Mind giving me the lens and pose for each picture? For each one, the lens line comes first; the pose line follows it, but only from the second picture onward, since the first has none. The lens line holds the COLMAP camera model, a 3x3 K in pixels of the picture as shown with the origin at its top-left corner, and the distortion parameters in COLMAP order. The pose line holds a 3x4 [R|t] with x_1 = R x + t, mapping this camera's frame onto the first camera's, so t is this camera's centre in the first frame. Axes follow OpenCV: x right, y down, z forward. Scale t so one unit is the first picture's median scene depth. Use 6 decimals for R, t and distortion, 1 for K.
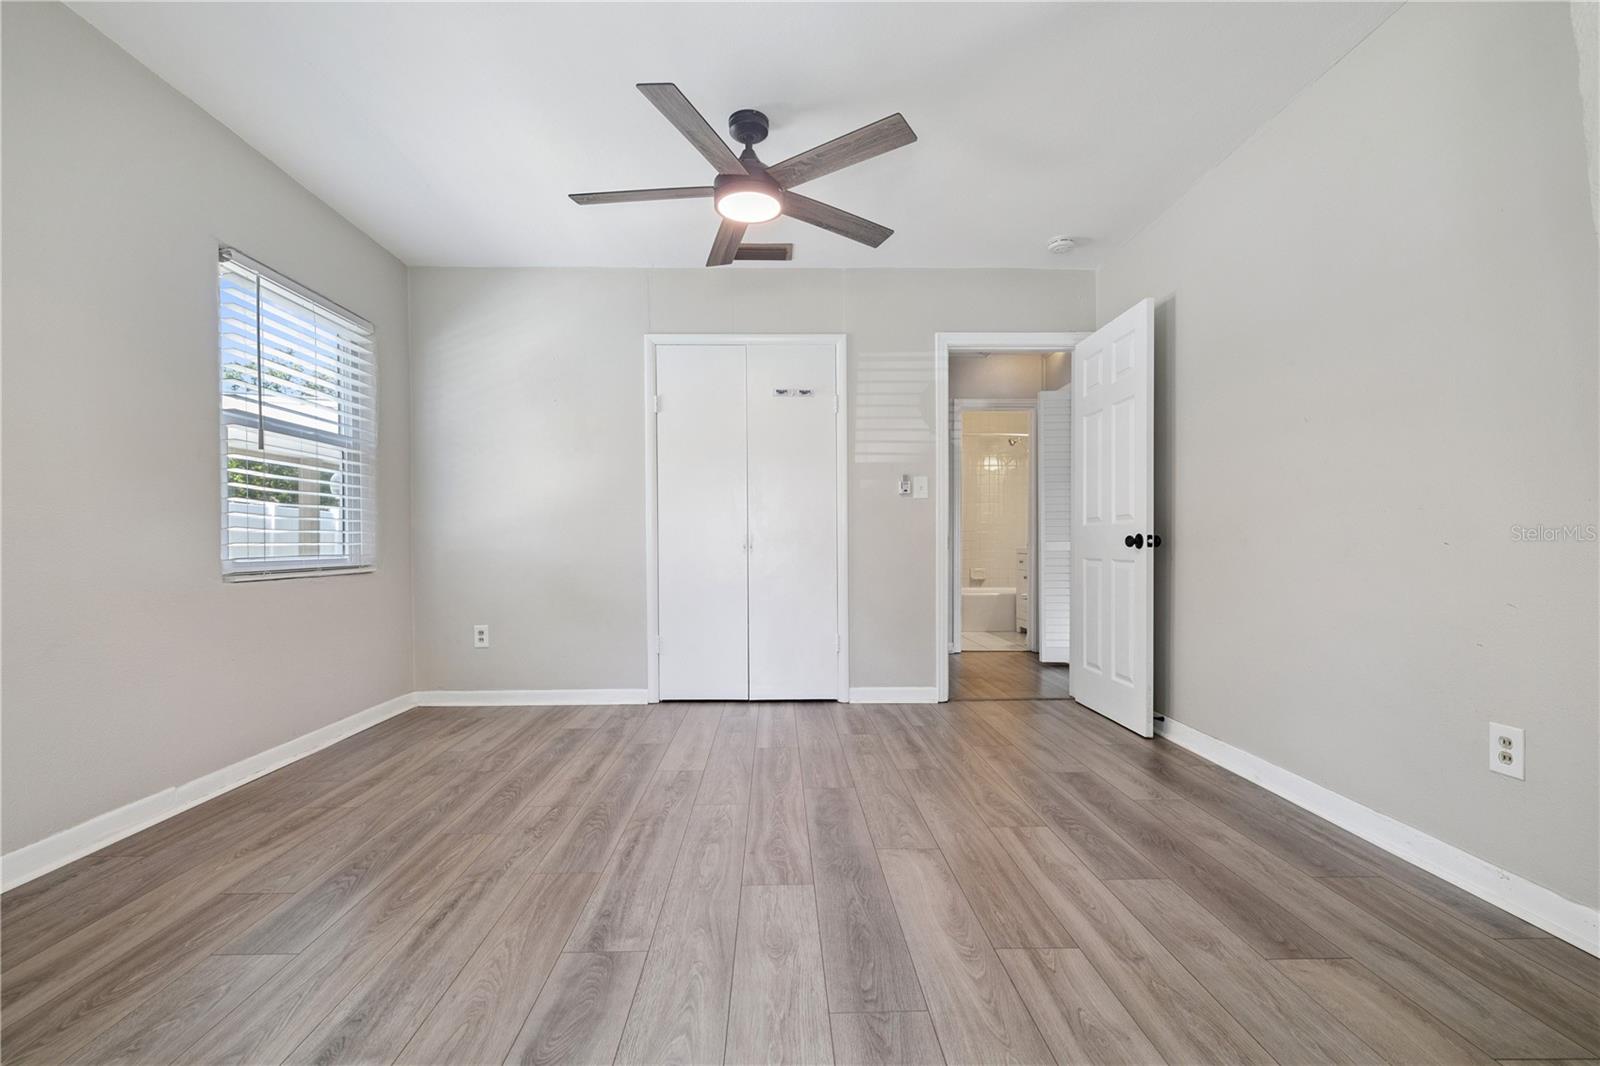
lens RADIAL K [[701.5, 0, 789.0], [0, 701.5, 552.9], [0, 0, 1]] dist [0.000761, -0.000101]
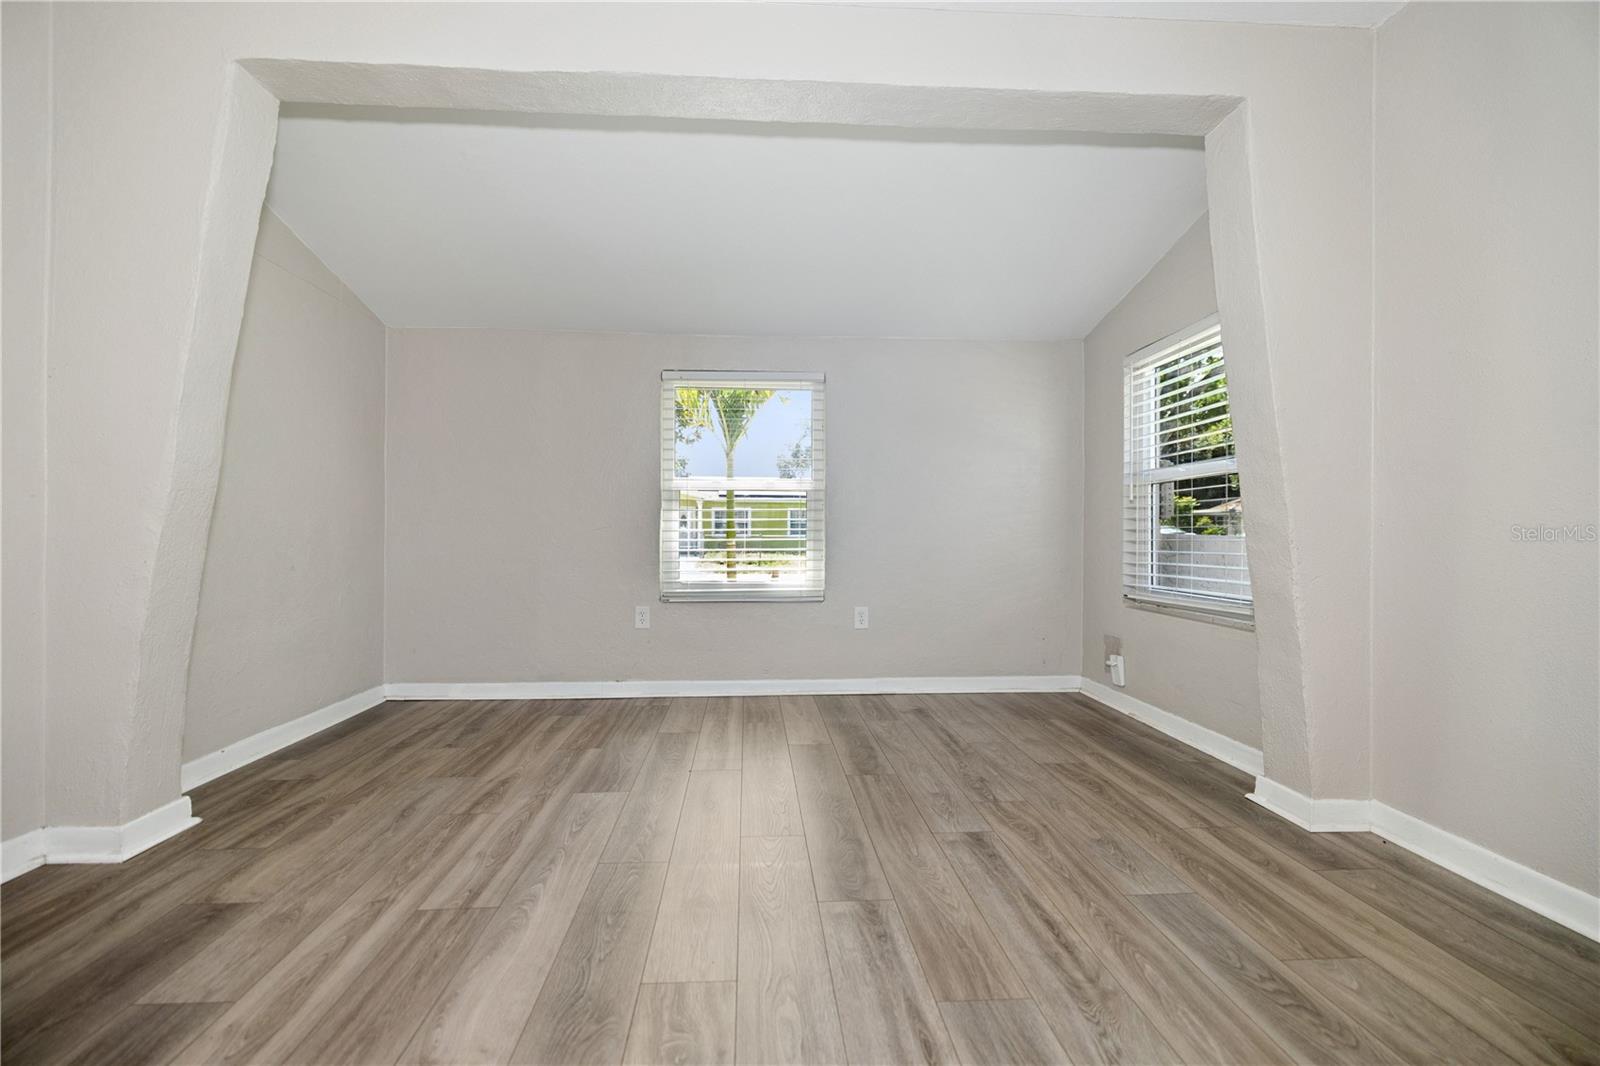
lens RADIAL K [[676.9, 0, 787.0], [0, 676.9, 528.3], [0, 0, 1]] dist [0.000879, 0.000078]
pose [[-0.999273, -0.003675, -0.037952, -0.090657], [-0.004016, 0.999952, 0.008917, -0.024704], [0.037917, 0.009063, -0.999240, 1.699319]]
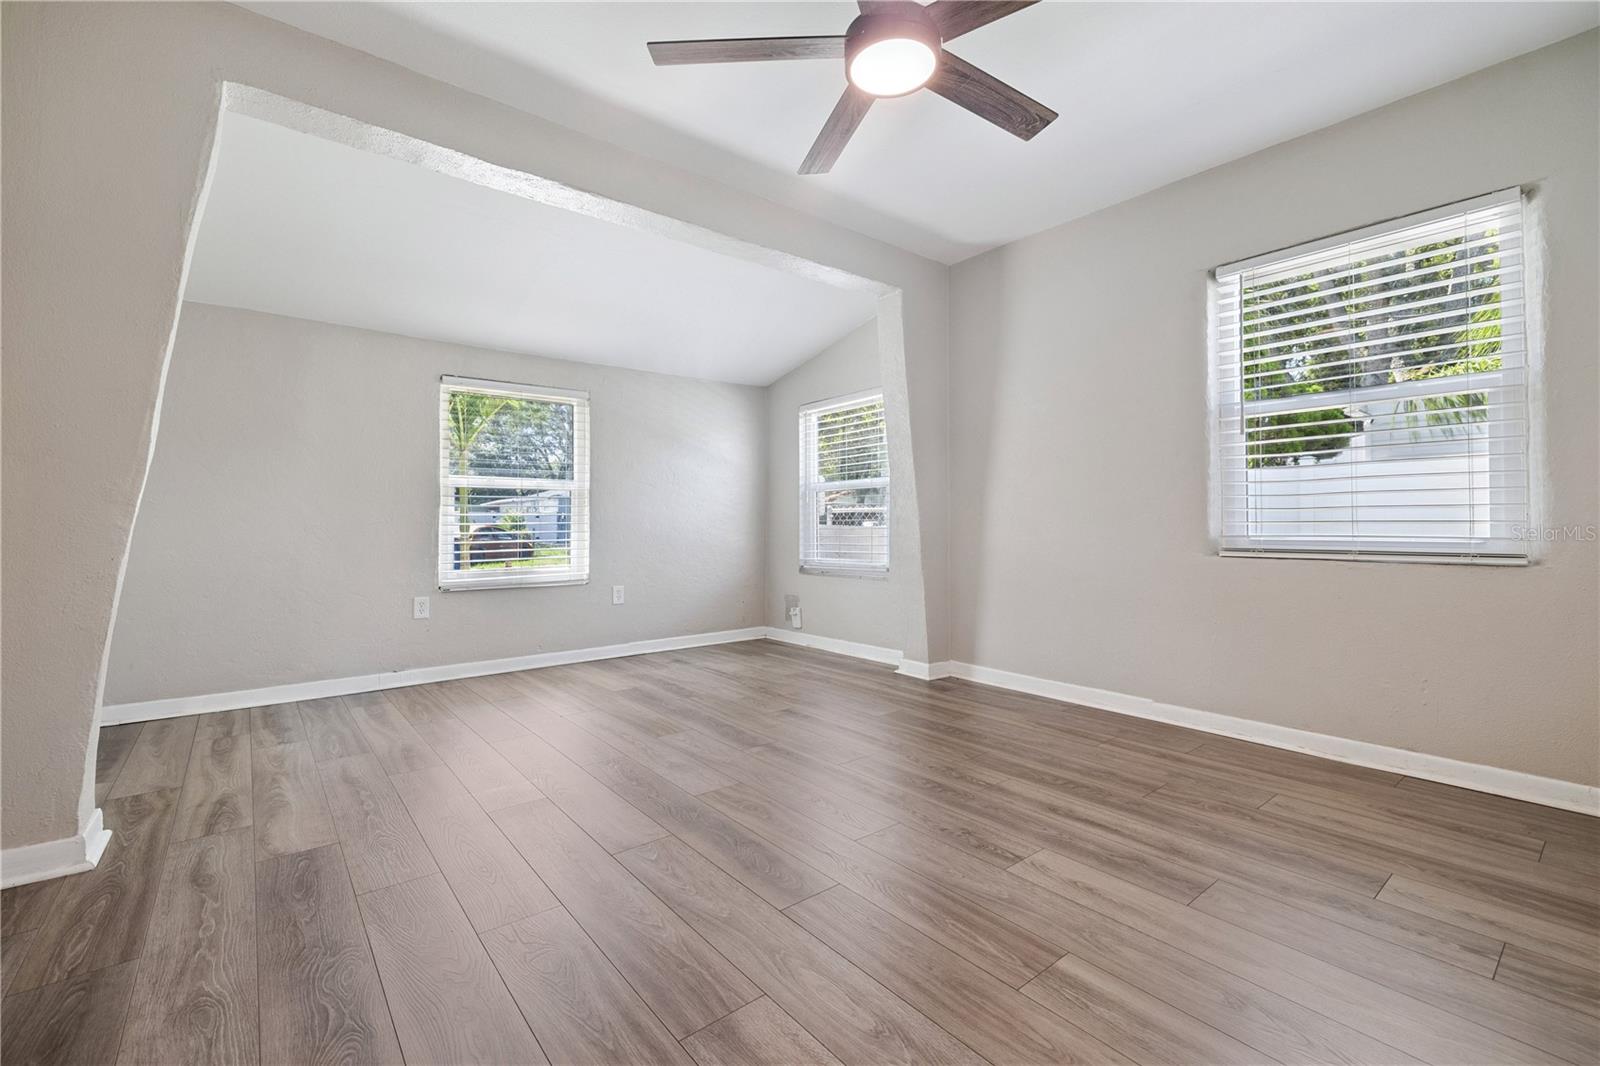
lens RADIAL K [[669.9, 0, 776.3], [0, 669.9, 522.1], [0, 0, 1]] dist [-0.000350, 0.000009]
pose [[-0.804670, 0.001720, -0.593720, 0.618417], [-0.003956, 0.999958, 0.008258, -0.029392], [0.593709, 0.008994, -0.804629, 2.014092]]
